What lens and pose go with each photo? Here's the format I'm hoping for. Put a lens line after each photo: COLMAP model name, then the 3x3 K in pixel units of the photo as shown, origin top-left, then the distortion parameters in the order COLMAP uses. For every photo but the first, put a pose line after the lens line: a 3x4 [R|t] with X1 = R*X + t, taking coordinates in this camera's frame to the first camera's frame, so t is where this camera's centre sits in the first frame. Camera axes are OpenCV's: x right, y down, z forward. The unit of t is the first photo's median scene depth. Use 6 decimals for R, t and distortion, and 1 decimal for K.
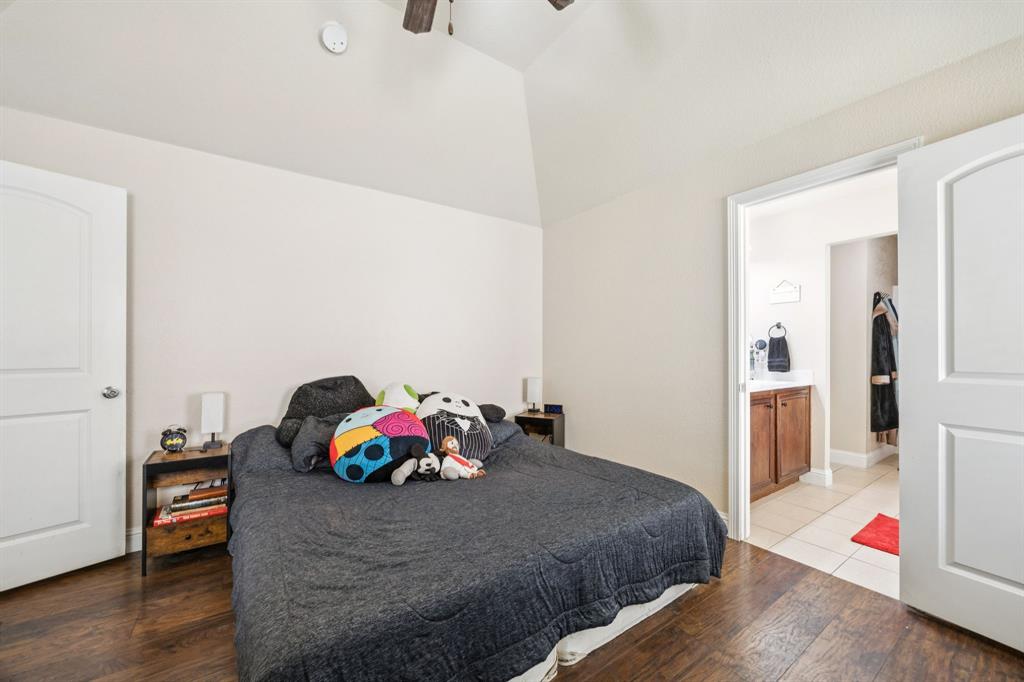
lens RADIAL K [[392.8, 0, 512.3], [0, 392.8, 348.5], [0, 0, 1]] dist [-0.004639, 0.000624]
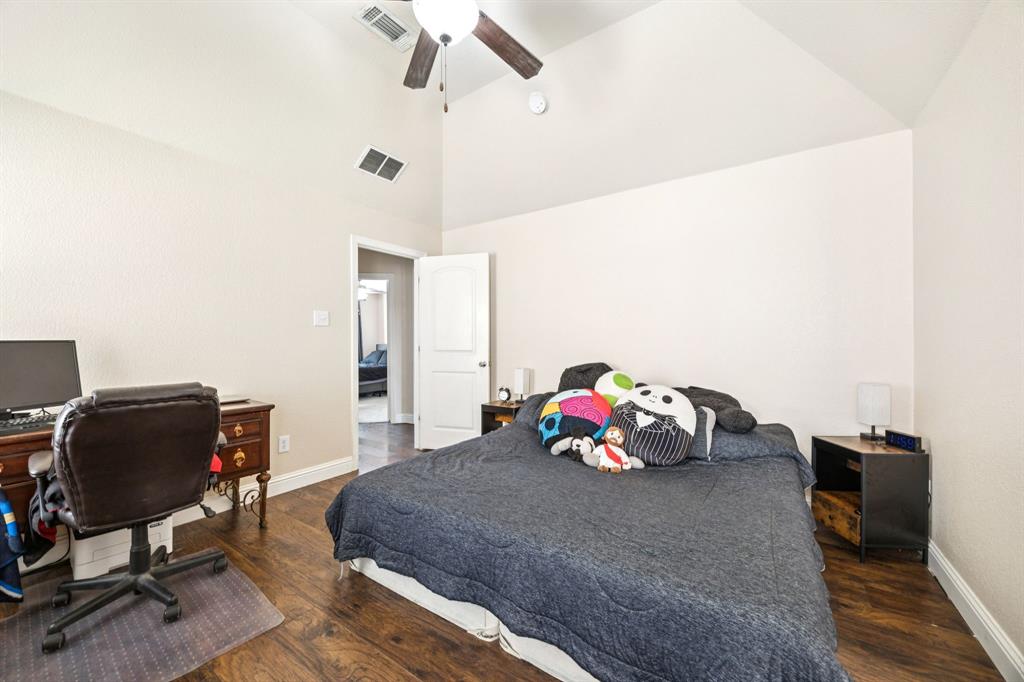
lens RADIAL K [[392.8, 0, 506.4], [0, 392.8, 339.2], [0, 0, 1]] dist [-0.004639, 0.000624]
pose [[0.350762, -0.007884, -0.936431, 0.755134], [0.009669, 0.999942, -0.004797, 0.004467], [0.936415, -0.007371, 0.350818, 0.445593]]
